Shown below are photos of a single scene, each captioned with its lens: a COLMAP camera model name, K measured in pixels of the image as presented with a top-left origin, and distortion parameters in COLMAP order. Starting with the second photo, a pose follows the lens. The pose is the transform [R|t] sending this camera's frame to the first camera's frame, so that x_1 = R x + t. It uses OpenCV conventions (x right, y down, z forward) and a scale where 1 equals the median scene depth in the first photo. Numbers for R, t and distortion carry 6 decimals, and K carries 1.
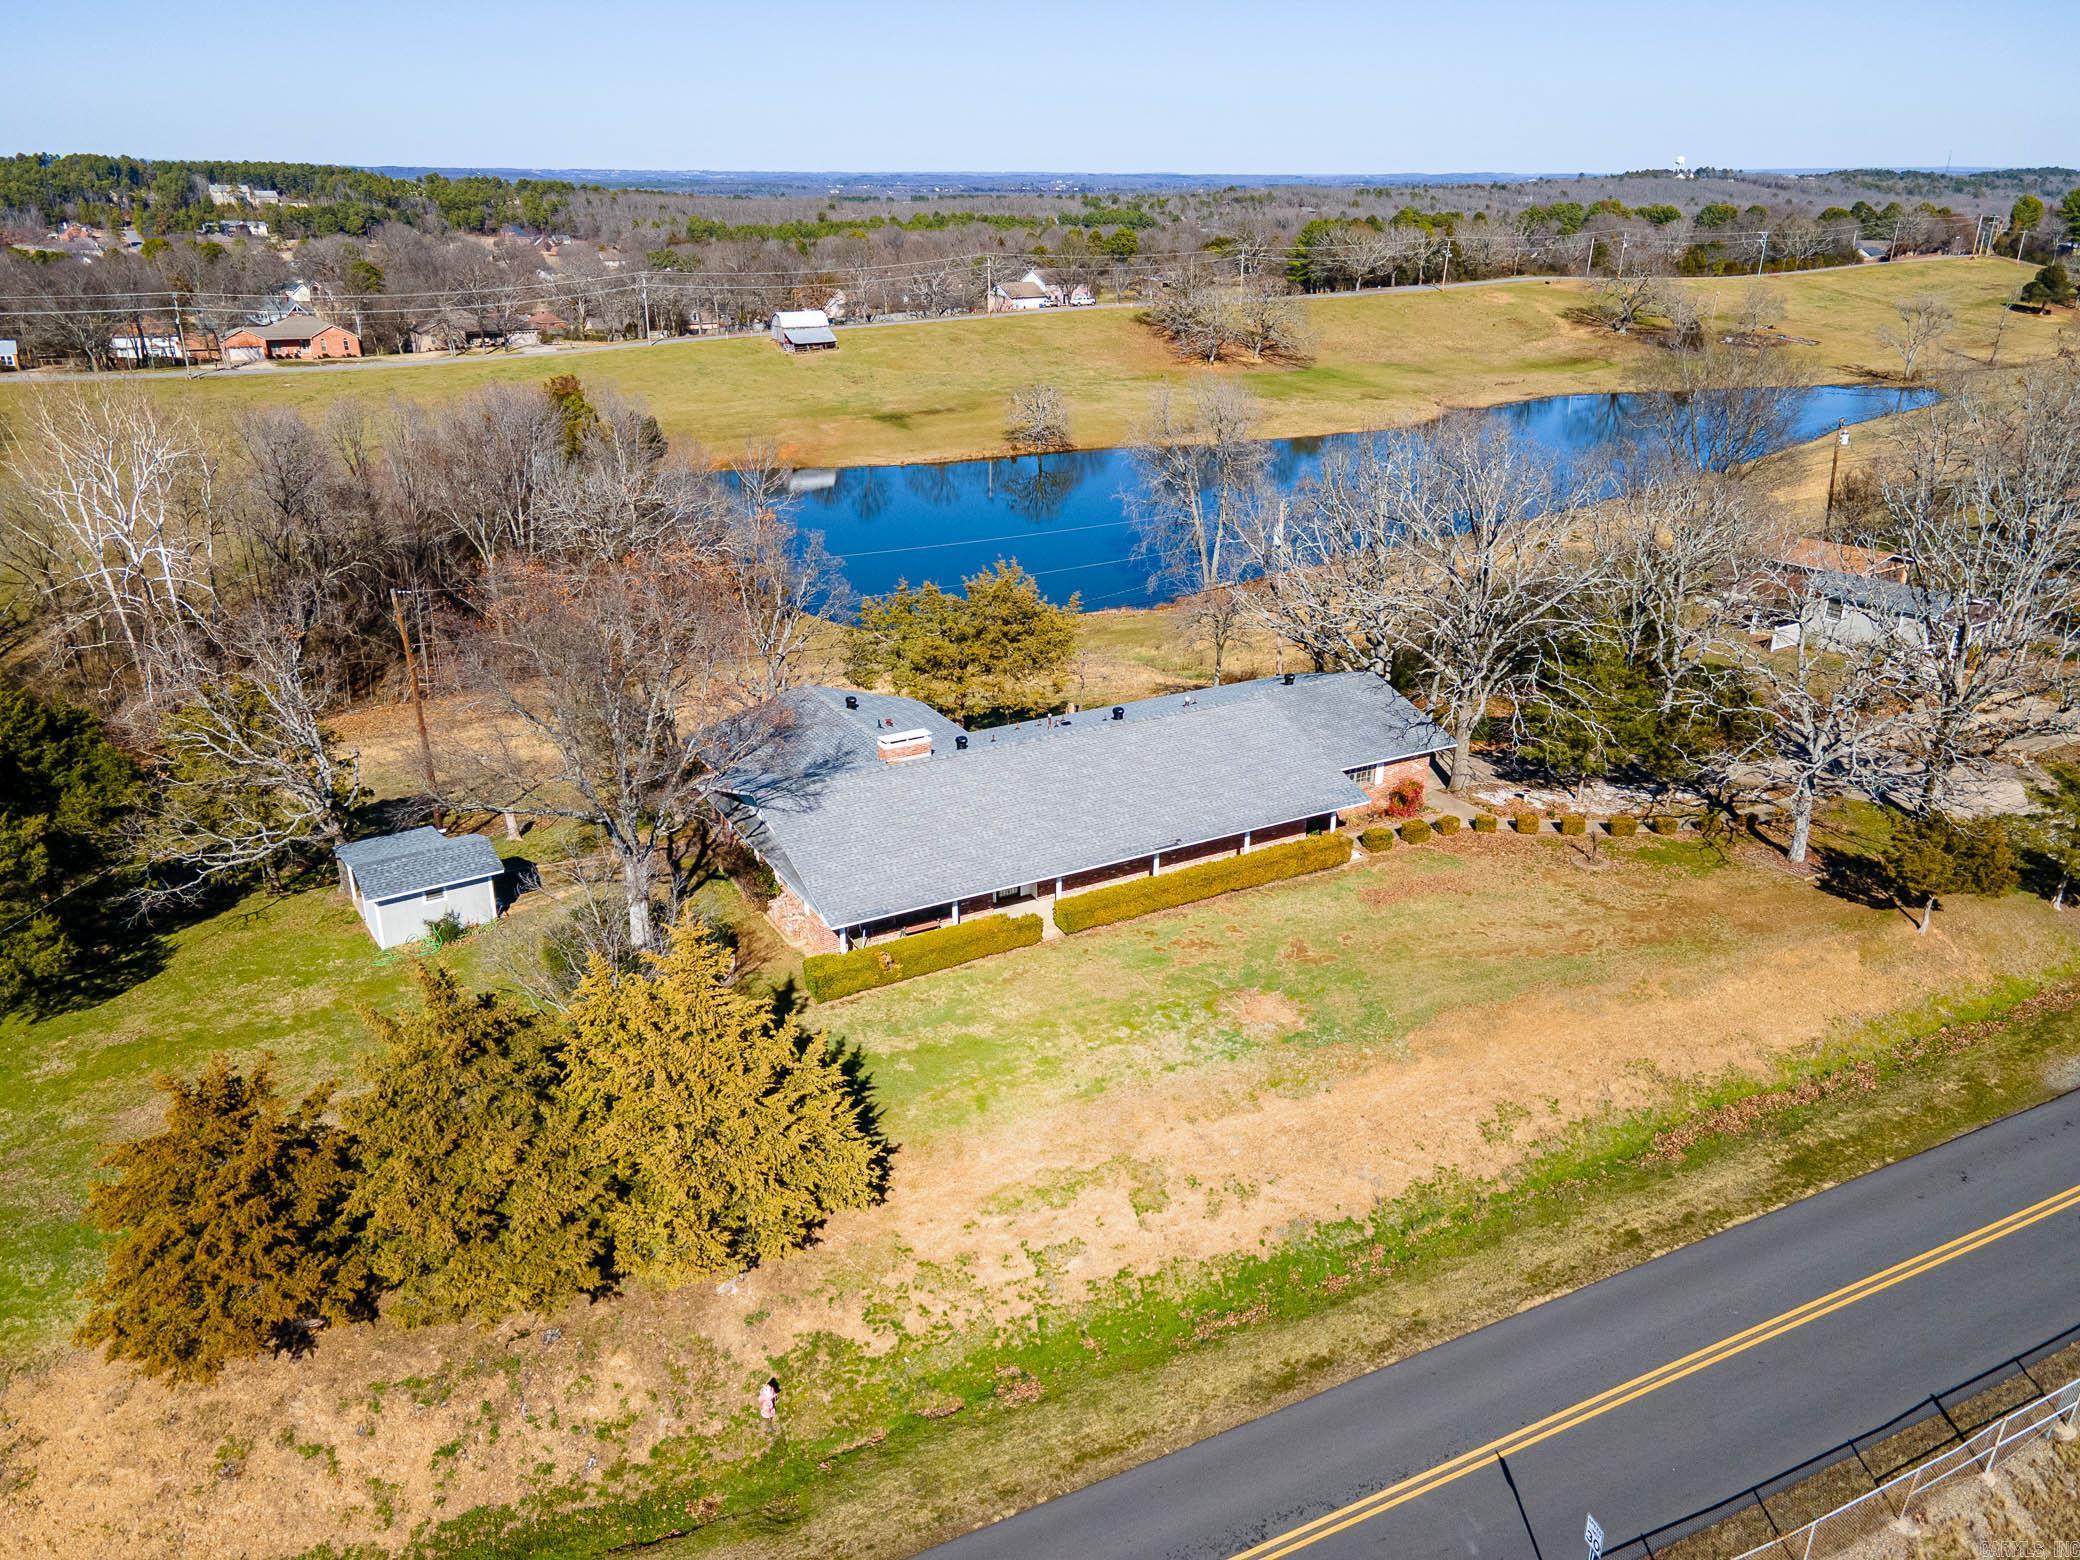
lens RADIAL K [[1476.0, 0, 1039.7], [0, 1476.0, 780.7], [0, 0, 1]] dist [0.048986, -0.008491]
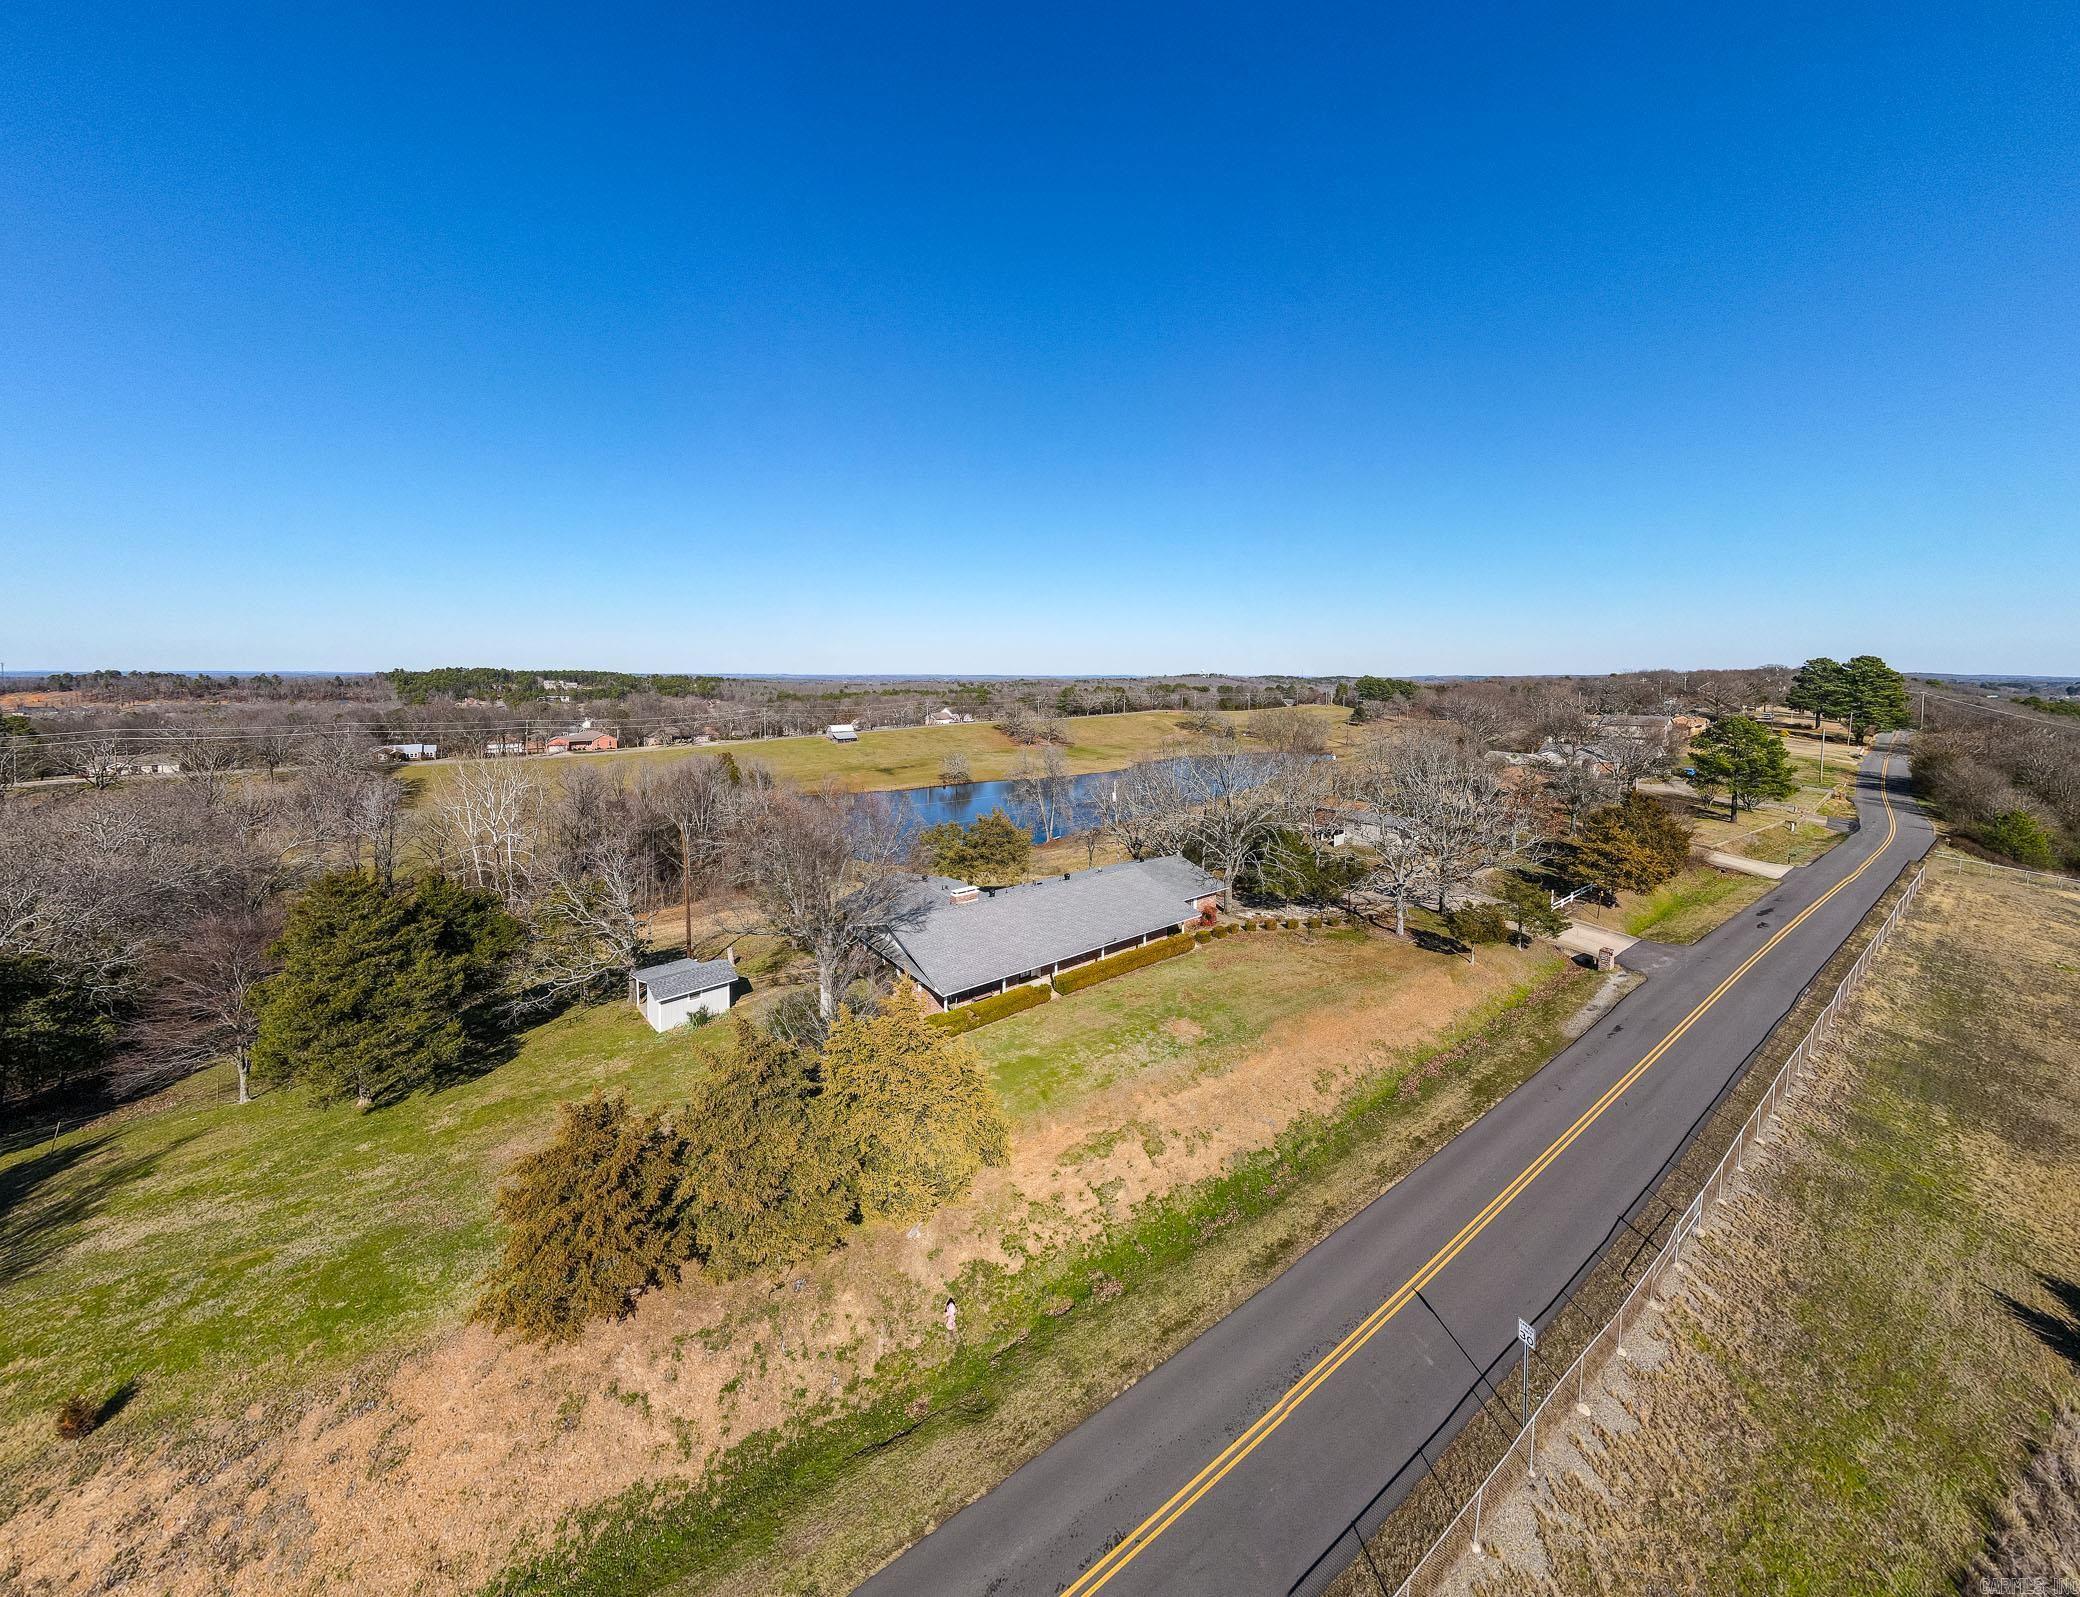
lens RADIAL K [[688.7, 0, 1038.8], [0, 688.7, 722.5], [0, 0, 1]] dist [0.001780, 0.000265]
pose [[0.988401, -0.007244, 0.151691, -0.153504], [0.054839, 0.948489, -0.312028, 0.054551], [-0.141617, 0.316727, 0.937885, 0.113560]]
